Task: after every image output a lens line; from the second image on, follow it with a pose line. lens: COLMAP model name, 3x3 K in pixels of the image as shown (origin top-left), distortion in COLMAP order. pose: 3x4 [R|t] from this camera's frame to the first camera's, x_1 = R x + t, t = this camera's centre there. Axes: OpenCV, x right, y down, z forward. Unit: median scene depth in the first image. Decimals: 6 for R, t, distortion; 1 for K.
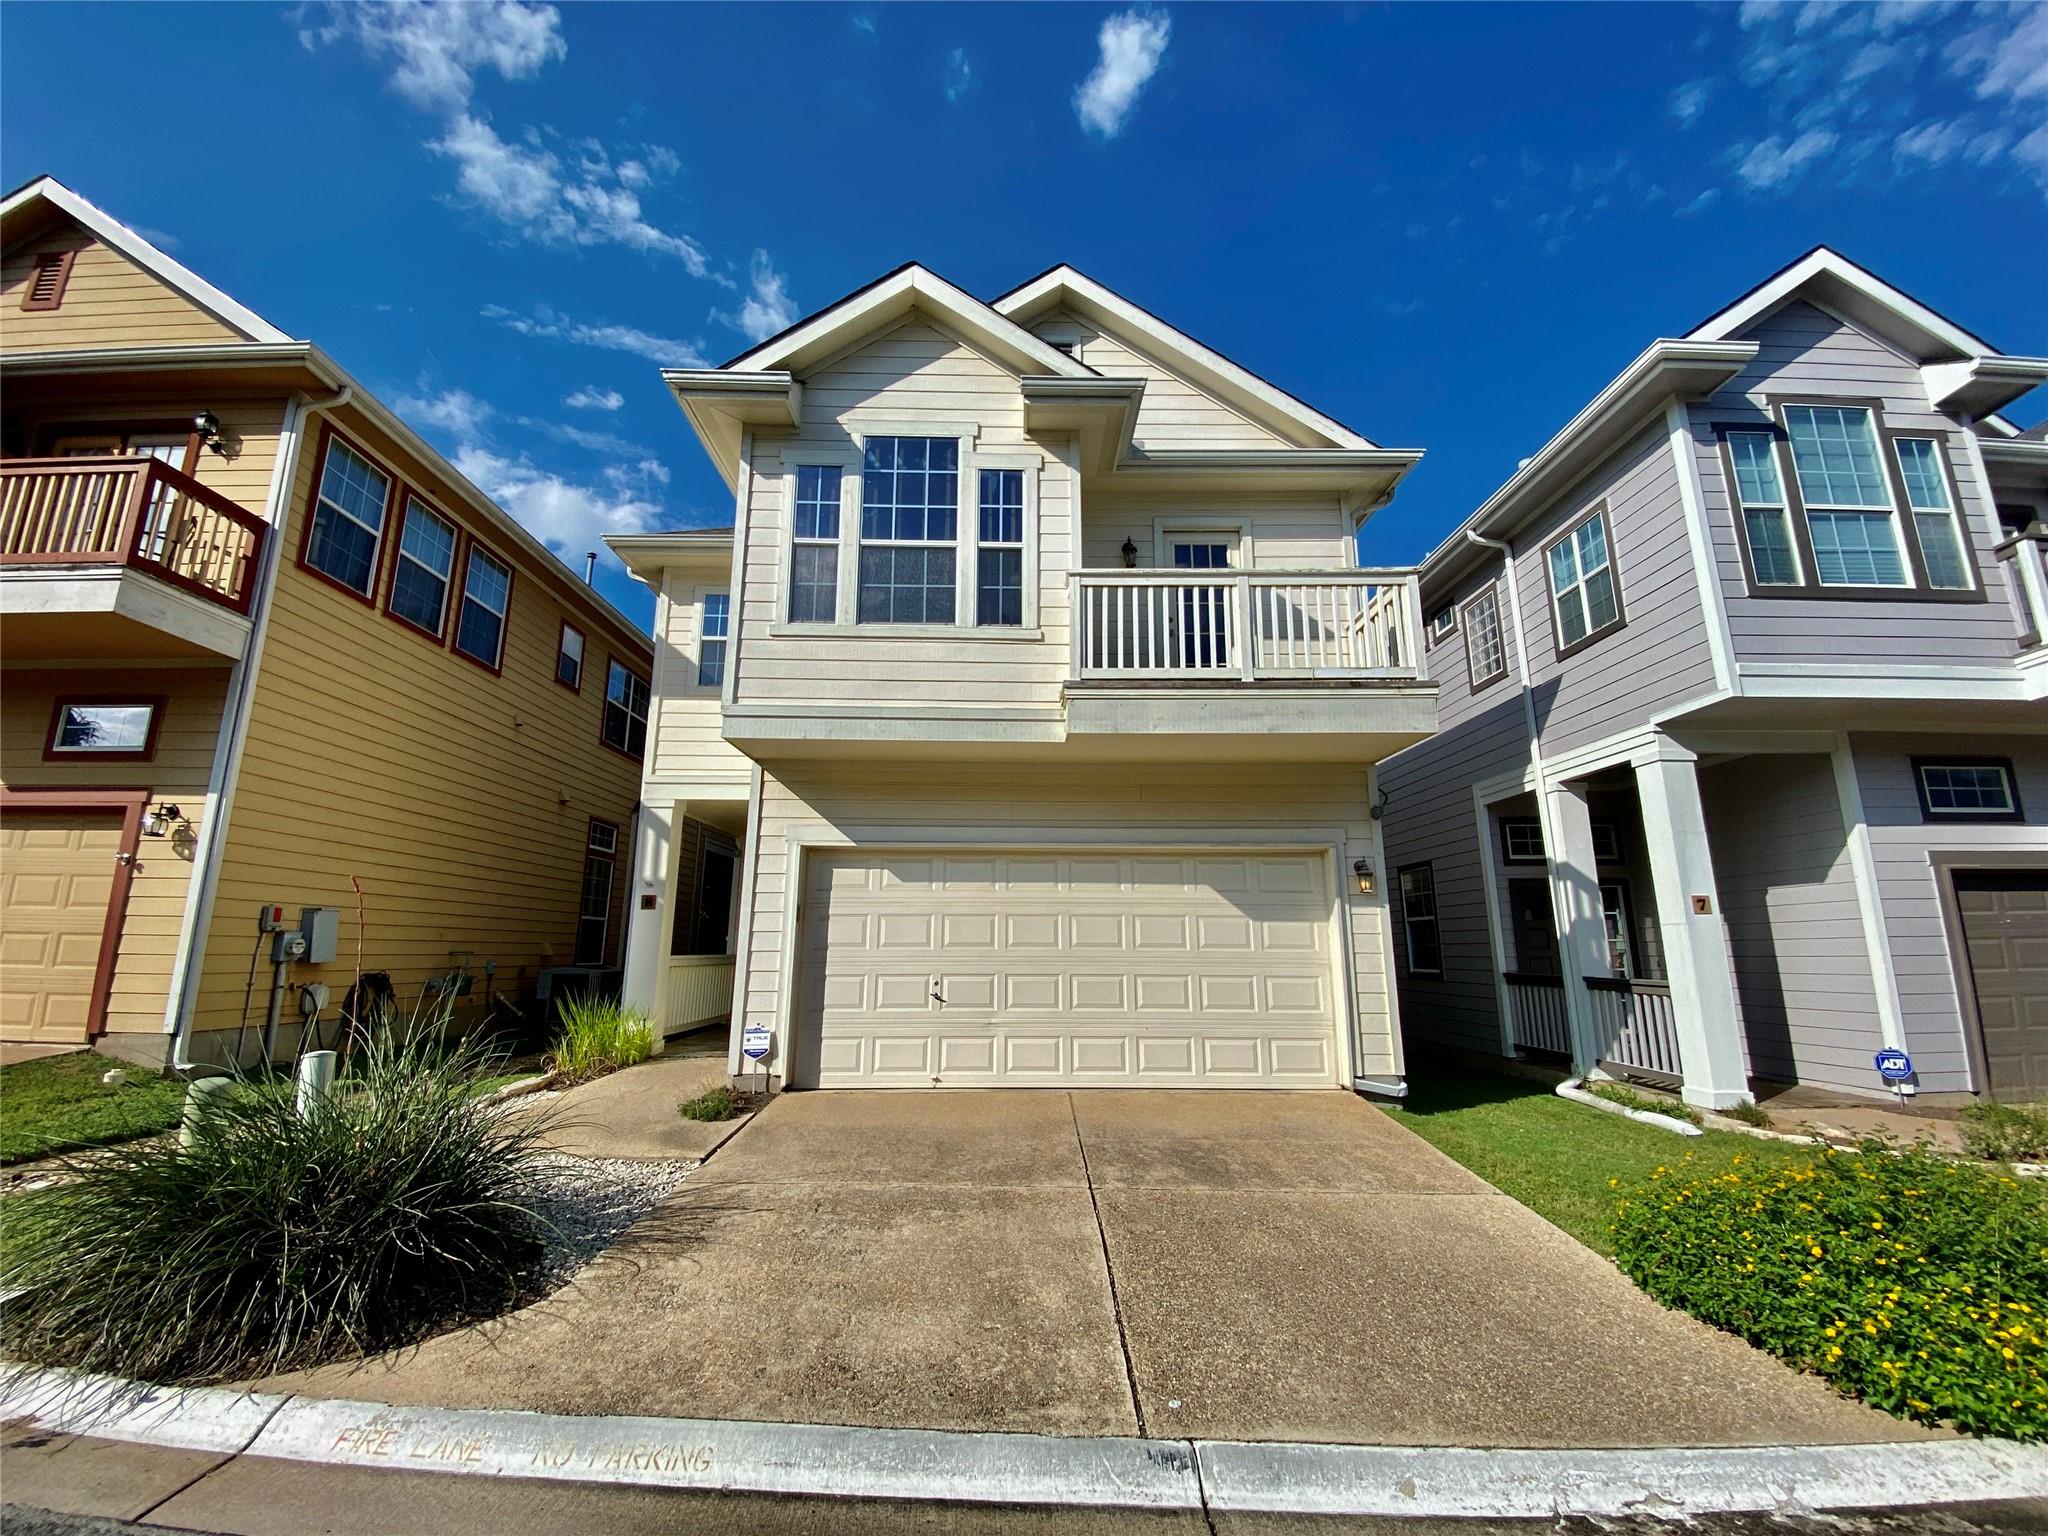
lens RADIAL K [[832.9, 0, 1021.5], [0, 832.9, 772.1], [0, 0, 1]] dist [0.022315, -0.021473]
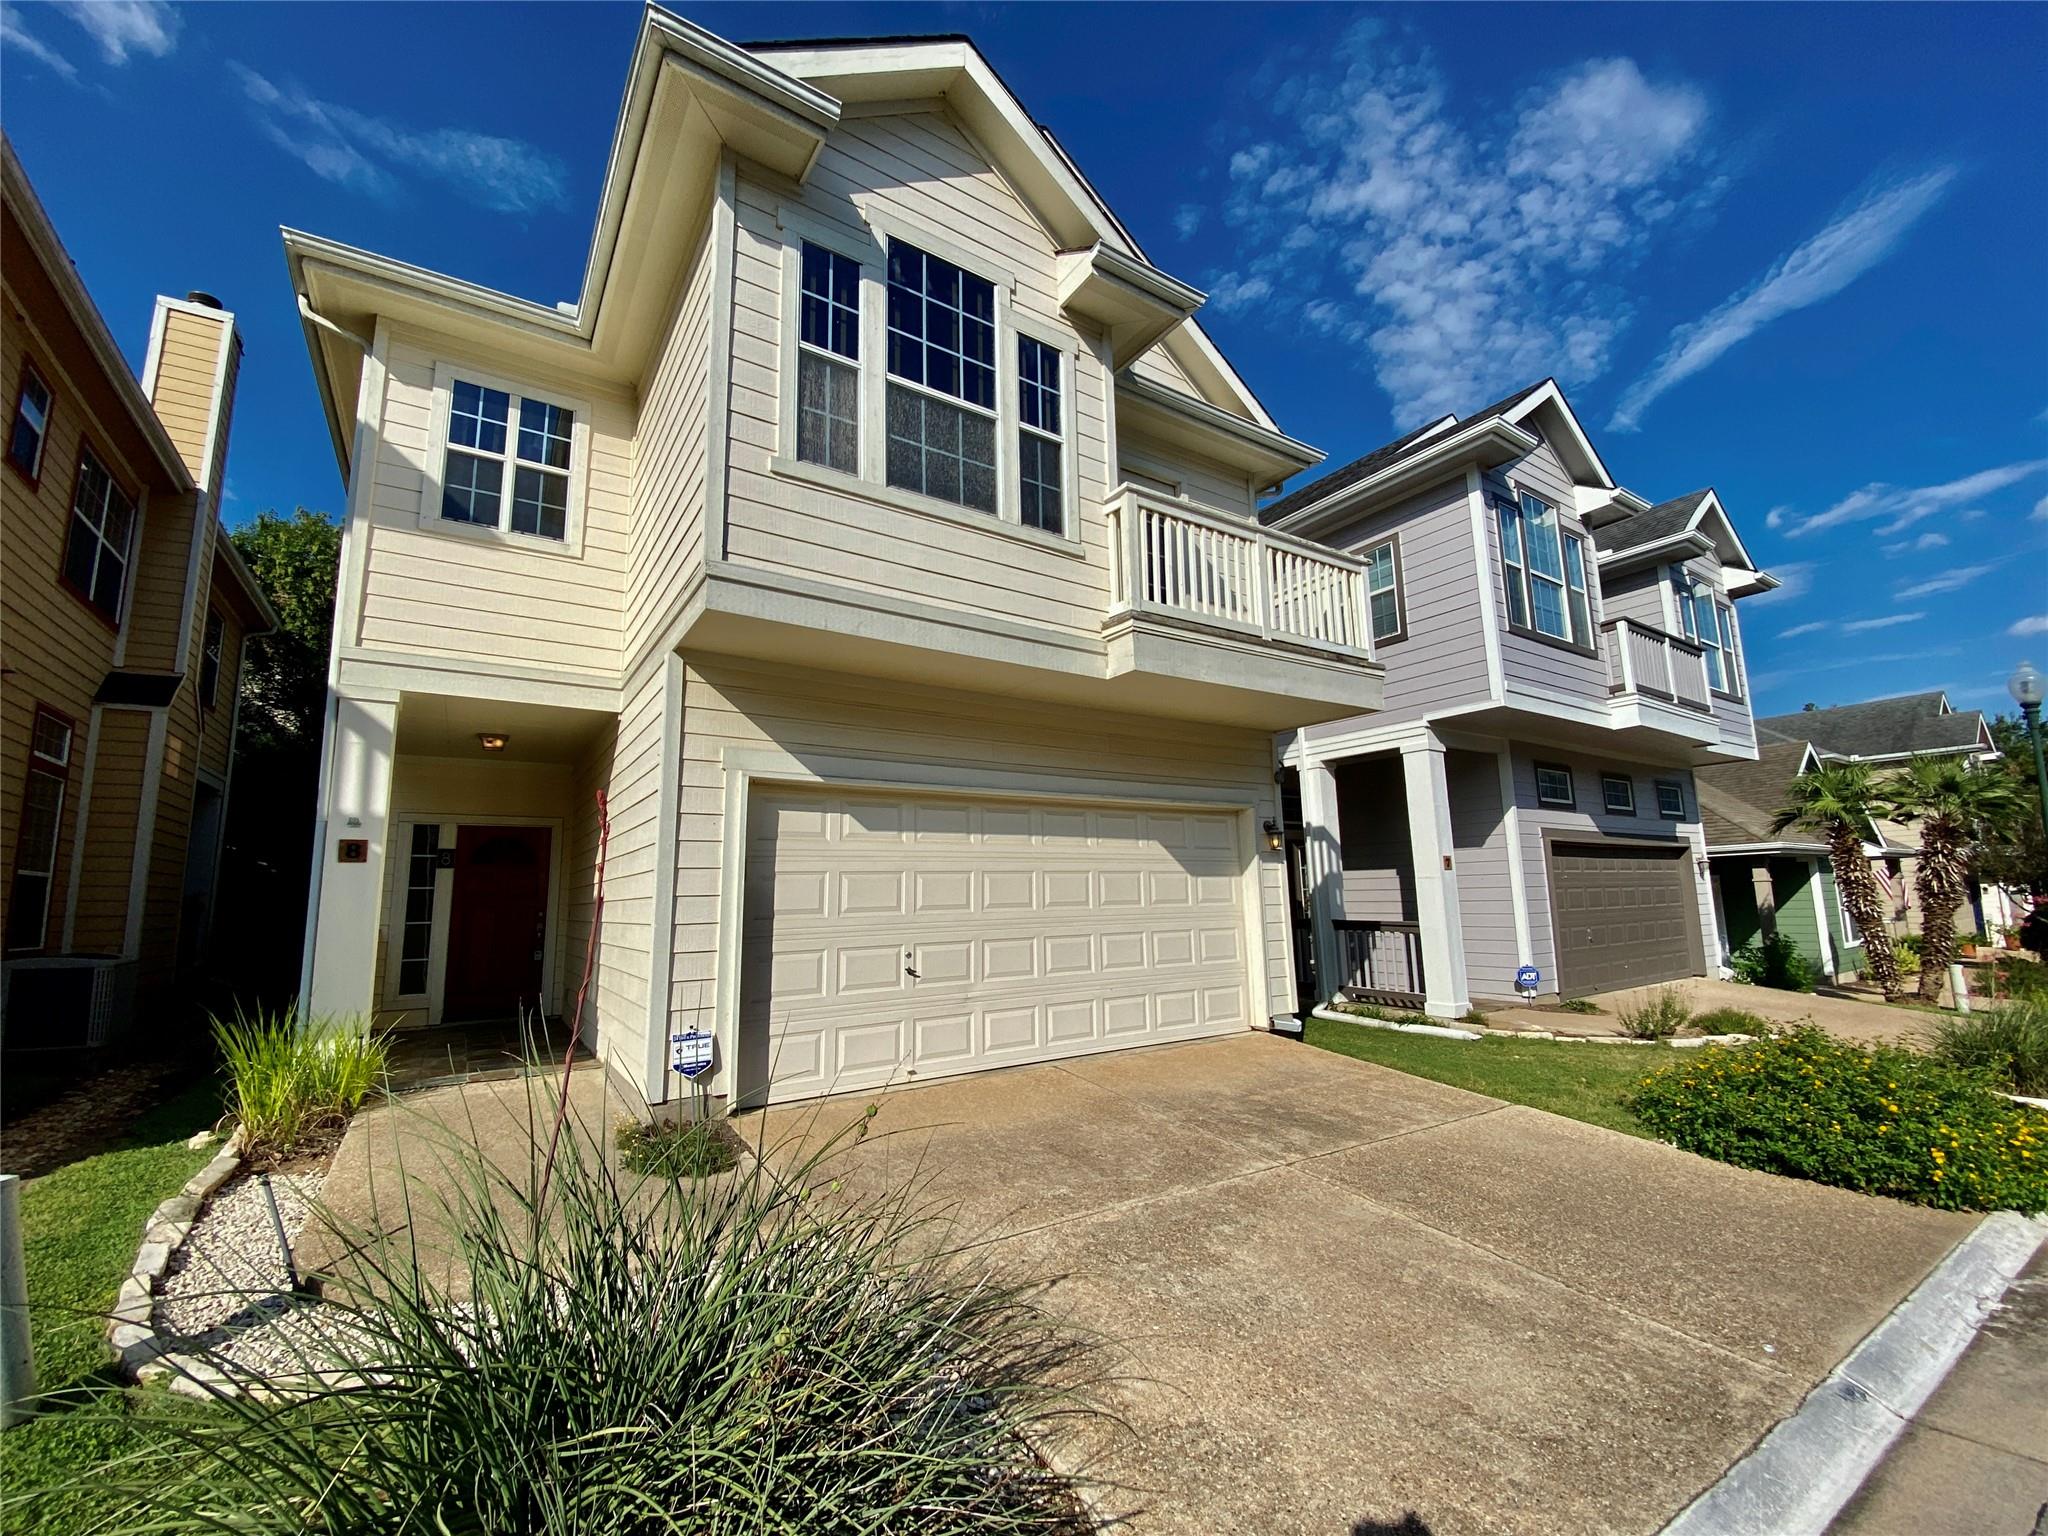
lens RADIAL K [[832.9, 0, 1021.5], [0, 832.9, 772.1], [0, 0, 1]] dist [0.022315, -0.021473]
pose [[0.841404, 0.062490, 0.536781, -0.458821], [-0.090666, 0.995536, 0.026221, 0.045028], [-0.532747, -0.070730, 0.843314, 0.271349]]
